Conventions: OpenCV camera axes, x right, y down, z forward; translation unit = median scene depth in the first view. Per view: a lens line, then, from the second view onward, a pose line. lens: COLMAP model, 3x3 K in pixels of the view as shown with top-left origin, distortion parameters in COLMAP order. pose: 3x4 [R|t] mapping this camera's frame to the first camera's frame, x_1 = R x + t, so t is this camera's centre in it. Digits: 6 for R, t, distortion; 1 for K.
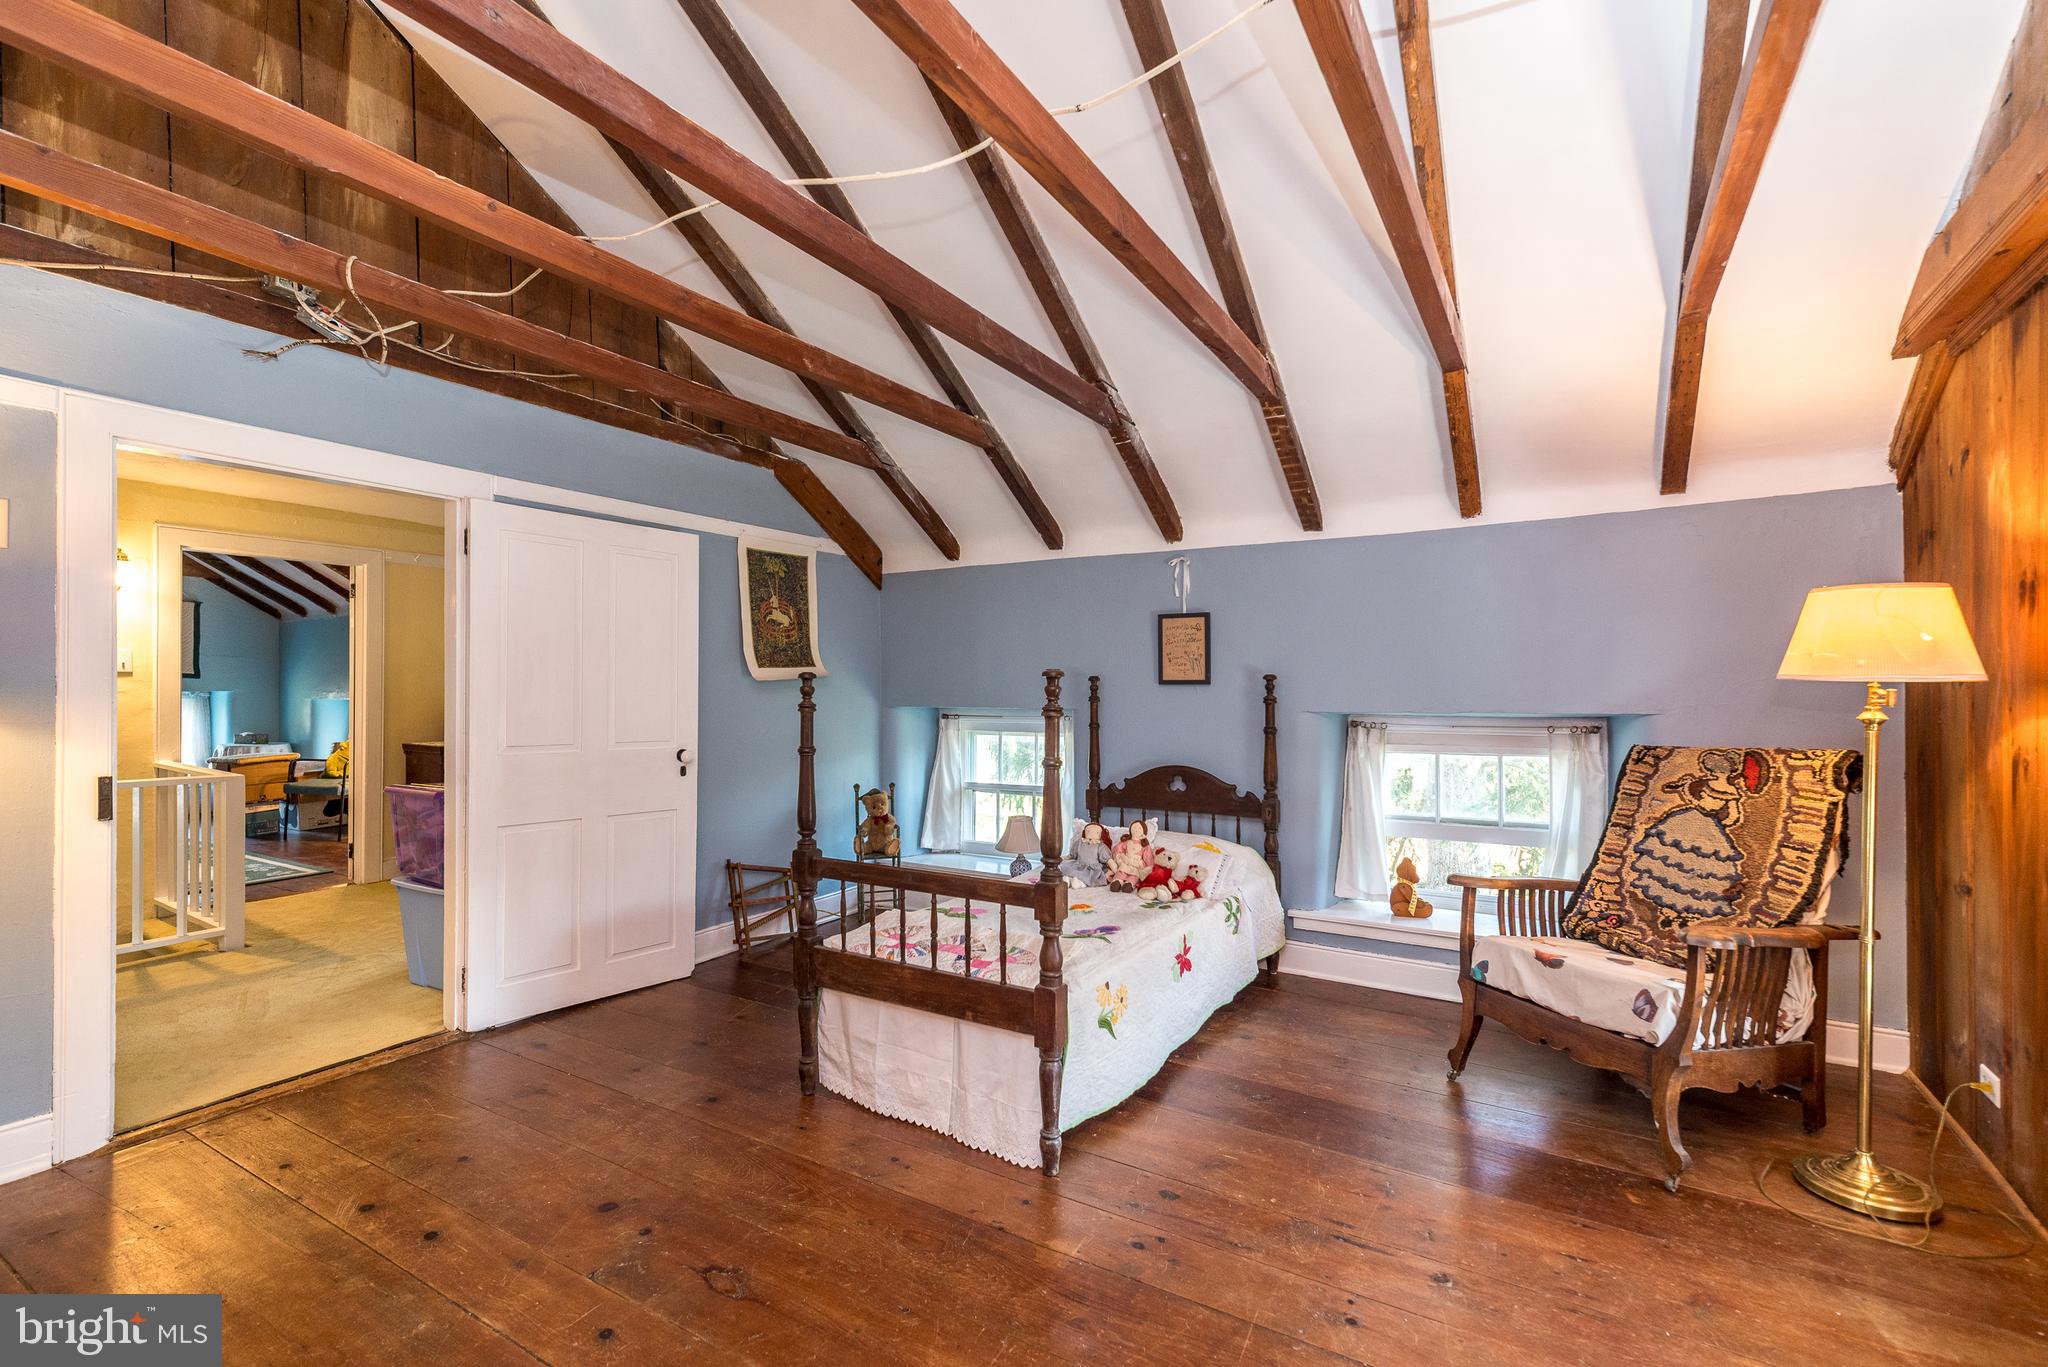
lens RADIAL K [[896.6, 0, 1024.4], [0, 896.6, 714.0], [0, 0, 1]] dist [0.008569, -0.002395]
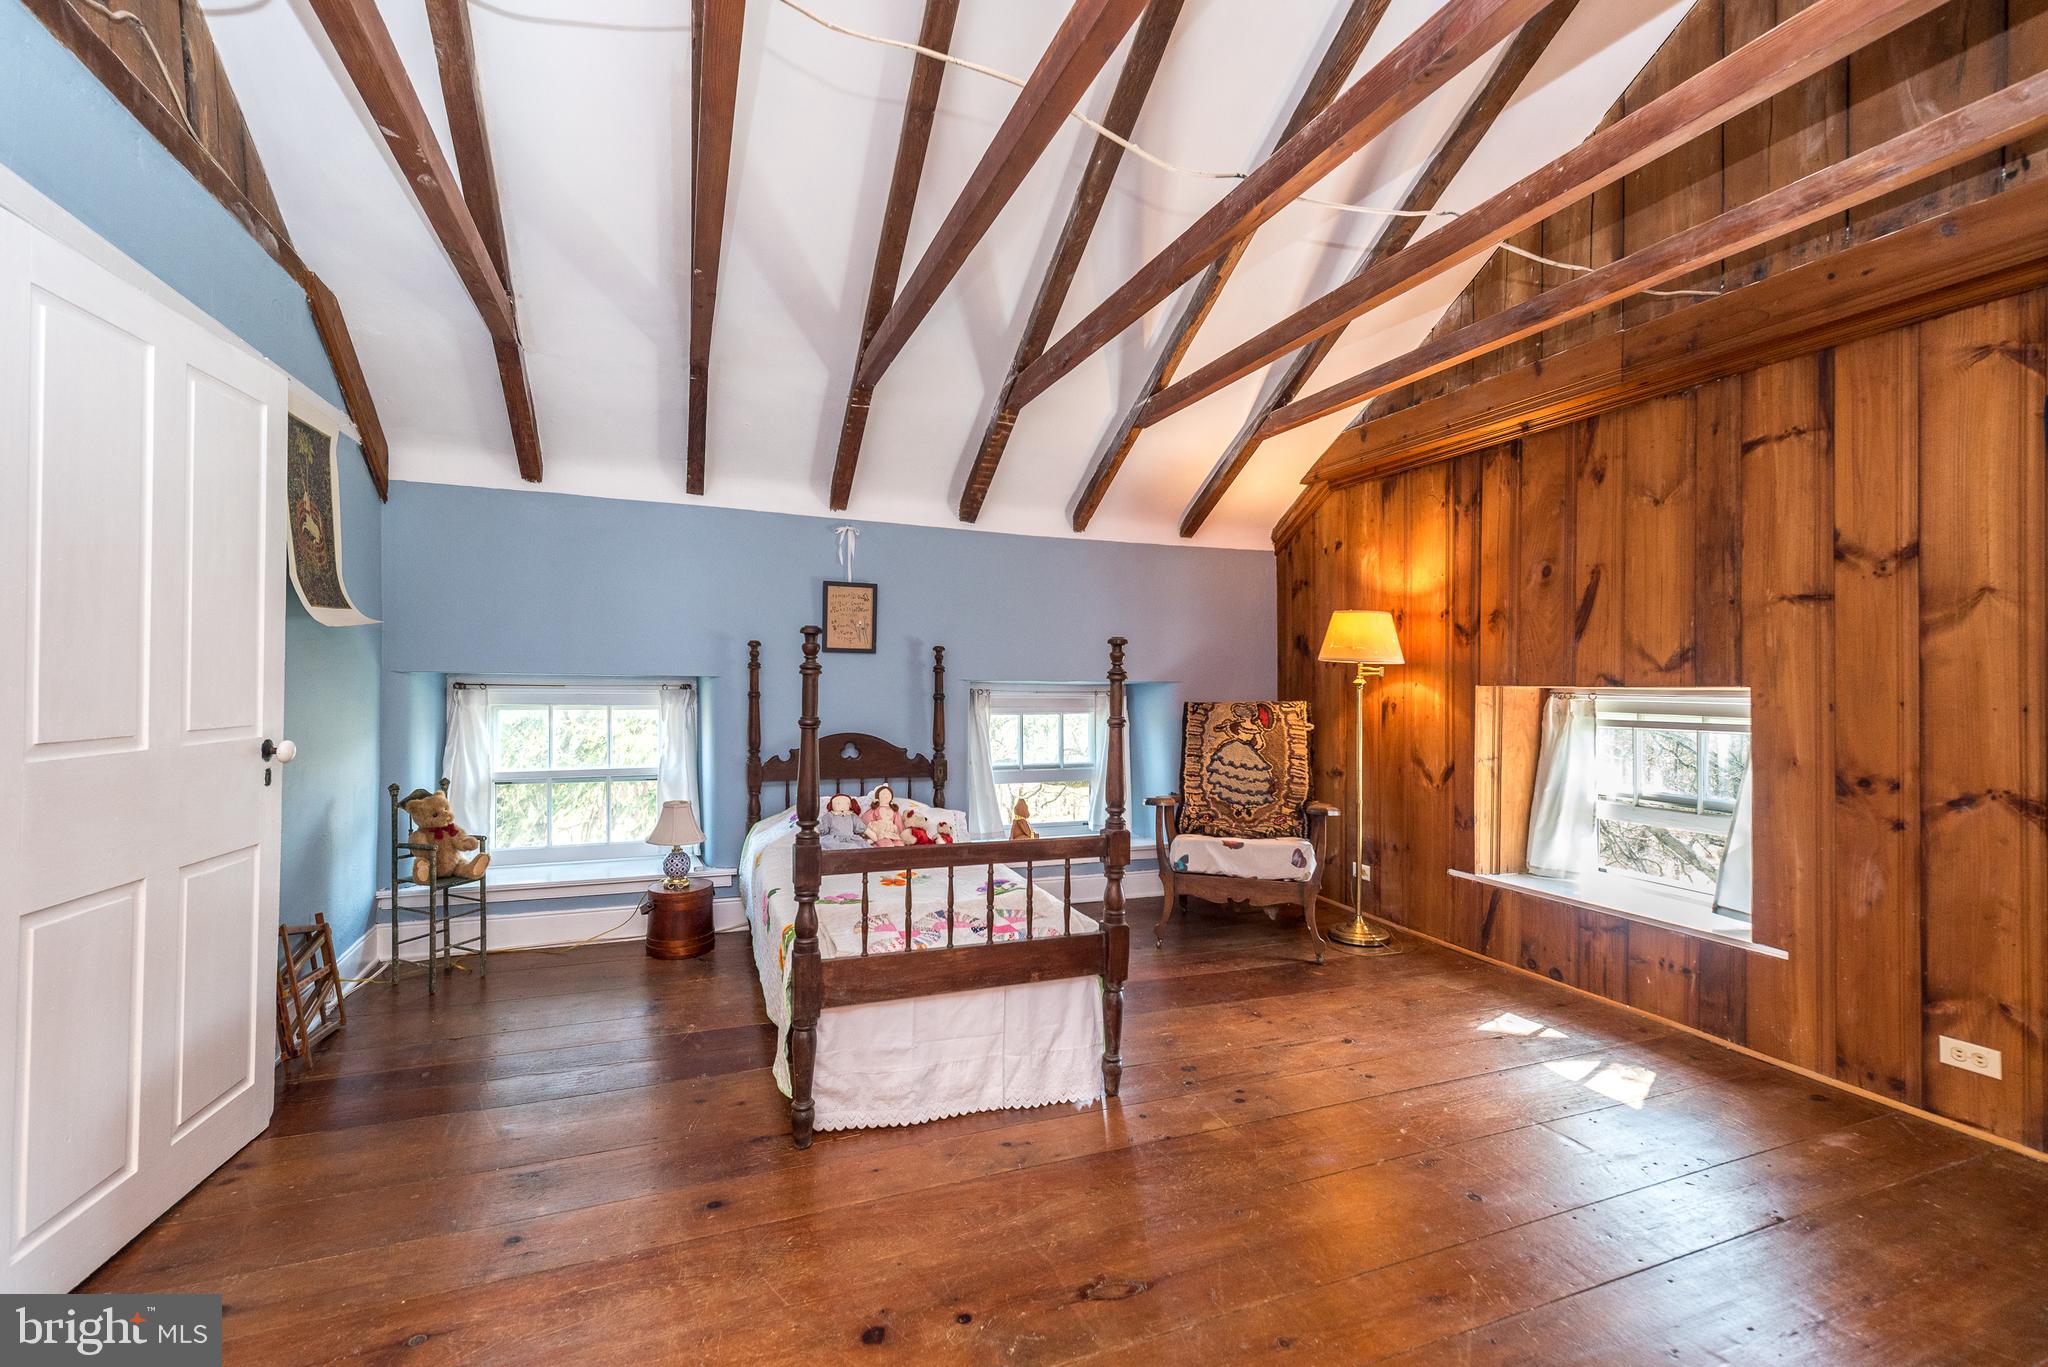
lens RADIAL K [[896.6, 0, 1025.5], [0, 896.6, 687.6], [0, 0, 1]] dist [0.008569, -0.002395]
pose [[0.598953, -0.002435, 0.800781, -0.761065], [0.002444, 0.999996, 0.001212, 0.008599], [-0.800781, 0.001231, 0.598956, 0.350747]]
